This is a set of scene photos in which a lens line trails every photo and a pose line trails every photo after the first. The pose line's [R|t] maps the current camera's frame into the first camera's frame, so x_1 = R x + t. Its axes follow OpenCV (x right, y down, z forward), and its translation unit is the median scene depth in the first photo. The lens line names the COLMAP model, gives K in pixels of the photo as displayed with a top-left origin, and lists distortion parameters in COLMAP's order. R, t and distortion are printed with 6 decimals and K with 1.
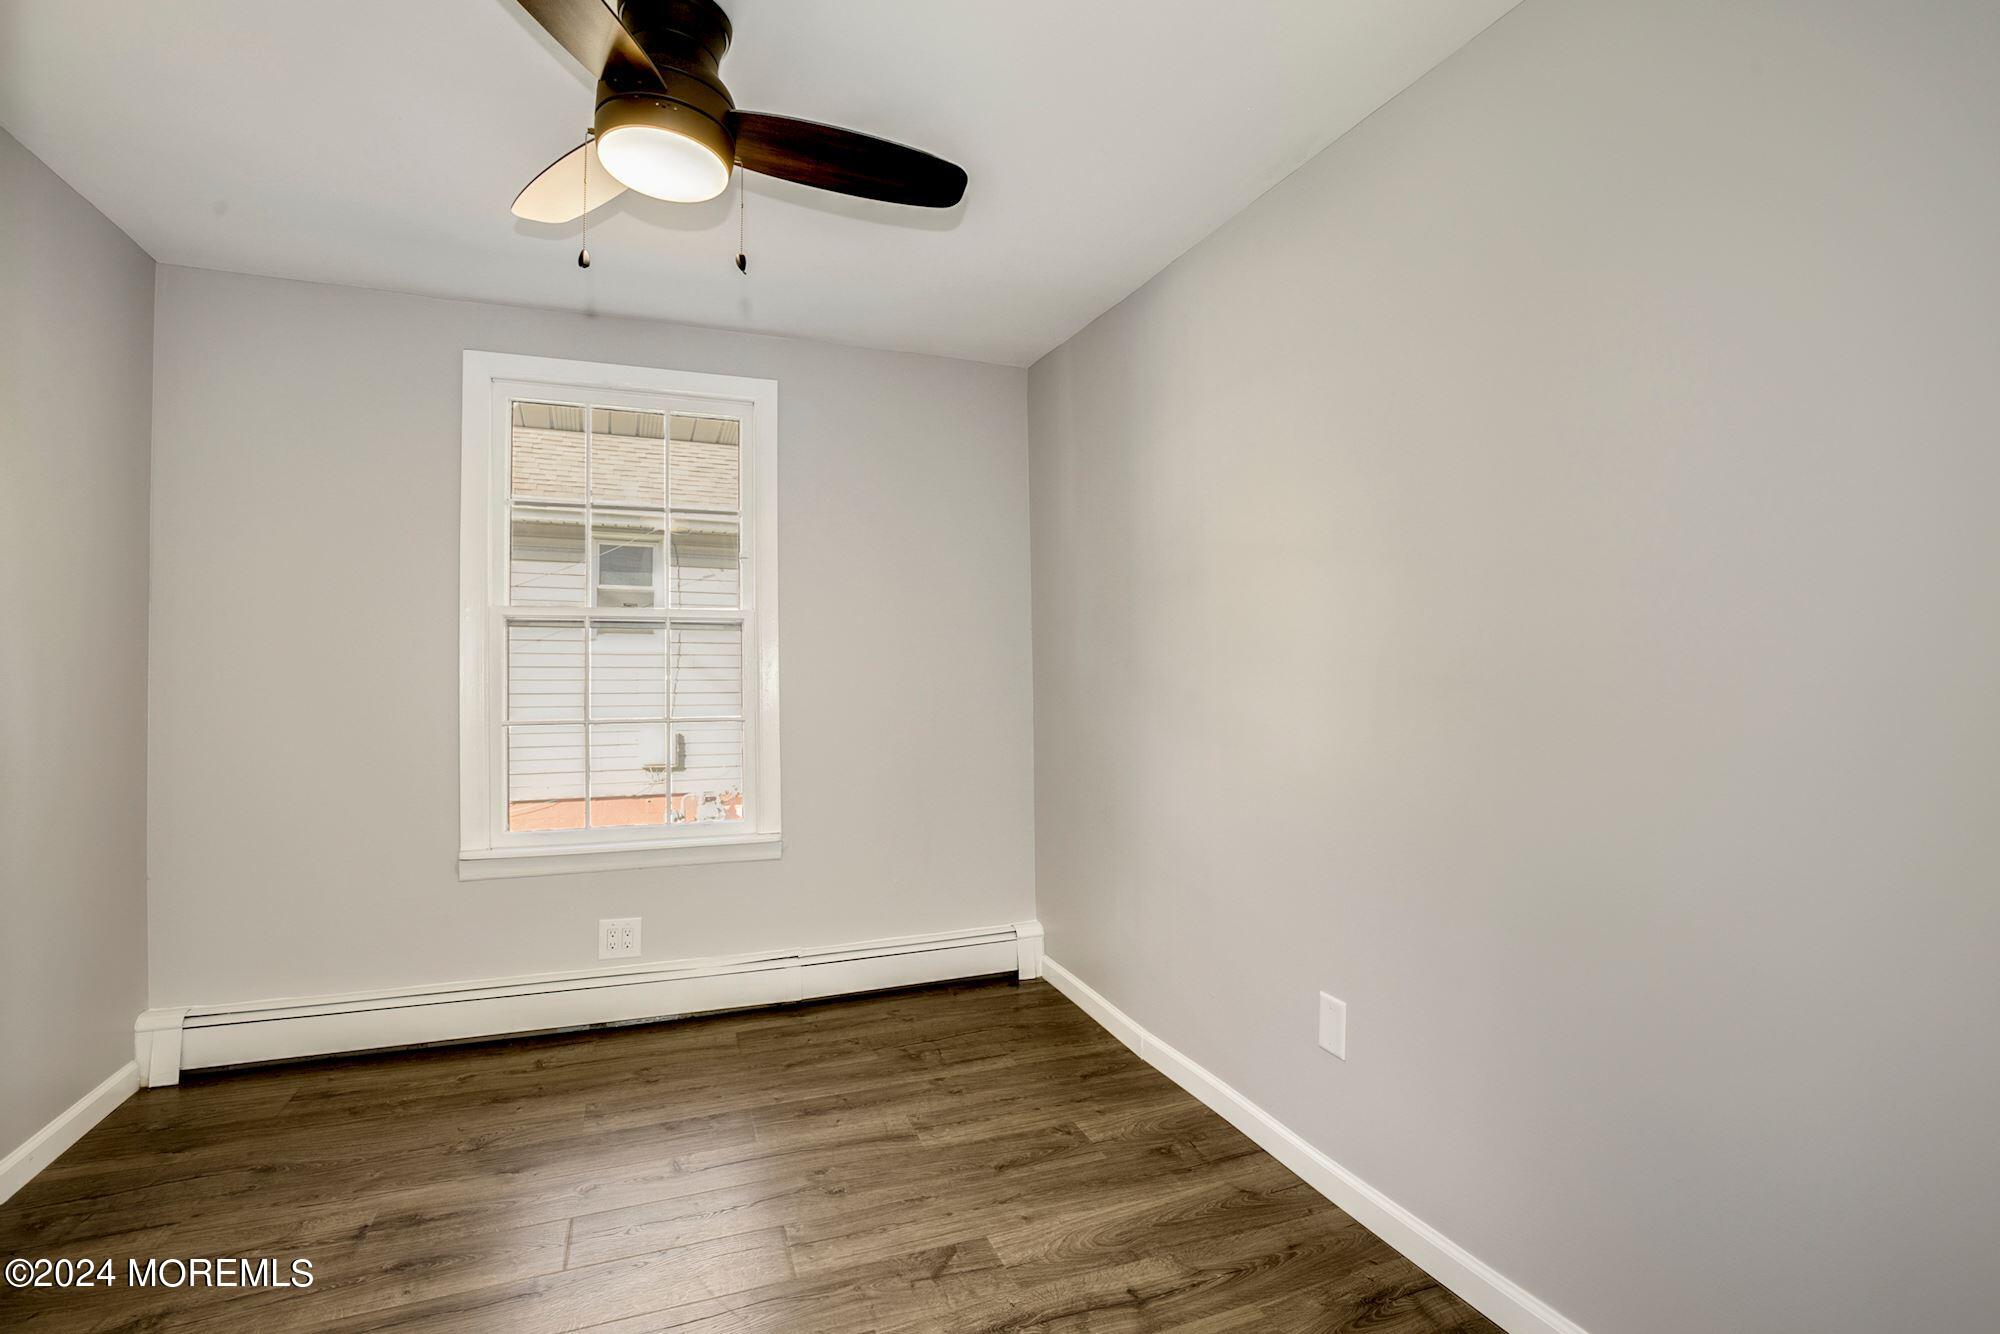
lens RADIAL K [[923.9, 0, 1005.0], [0, 923.9, 671.8], [0, 0, 1]] dist [-0.036426, 0.005795]
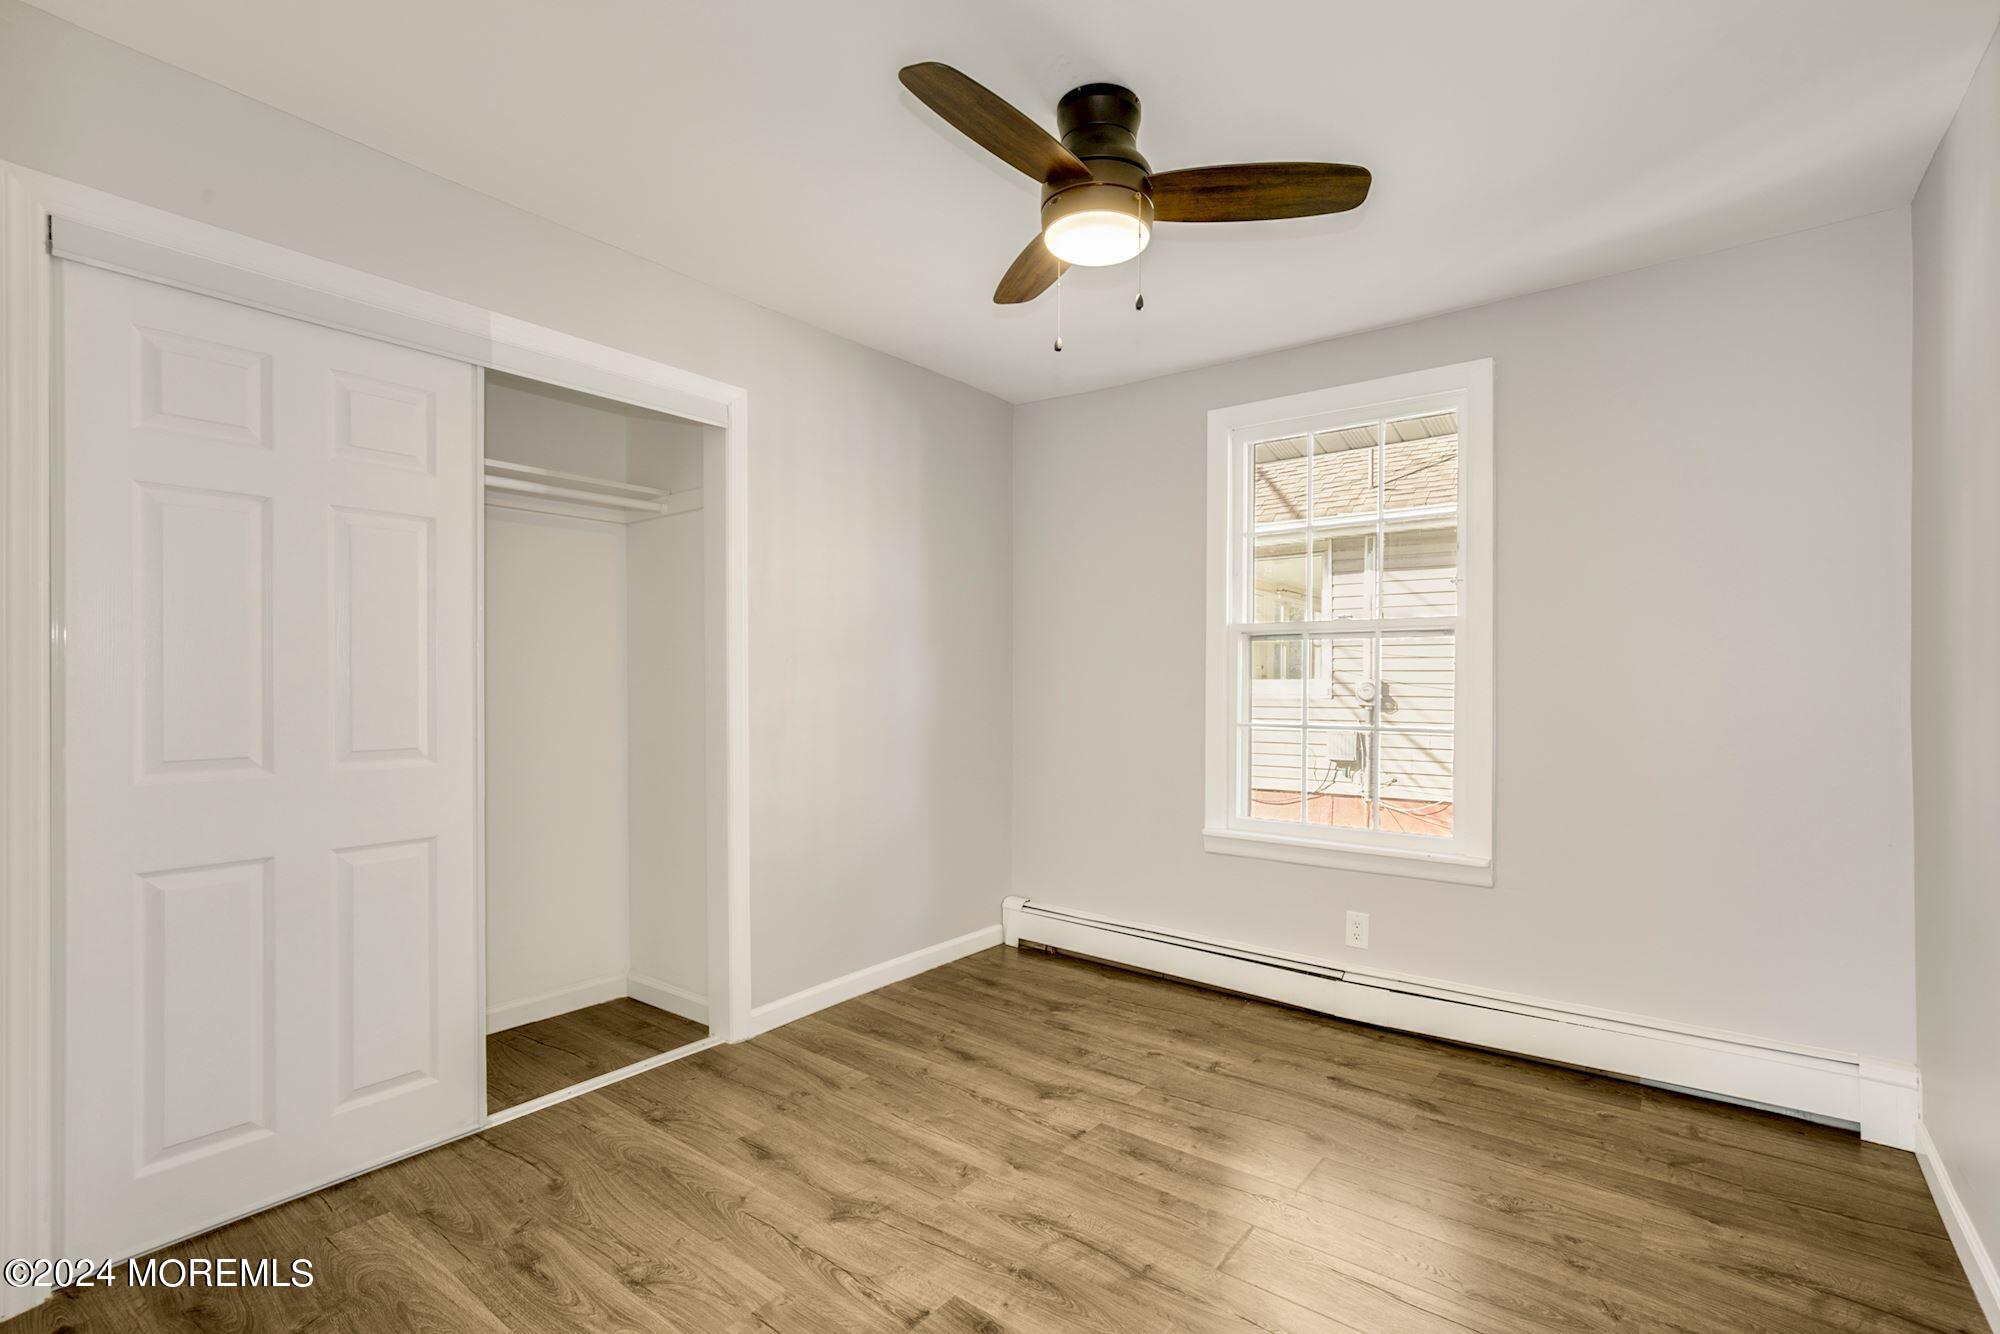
lens RADIAL K [[923.9, 0, 1005.0], [0, 923.9, 671.8], [0, 0, 1]] dist [-0.036426, 0.005795]
pose [[0.501946, 0.001059, -0.864898, 0.314464], [-0.014393, 0.999871, -0.007128, 0.006410], [0.864779, 0.016026, 0.501897, 0.151469]]
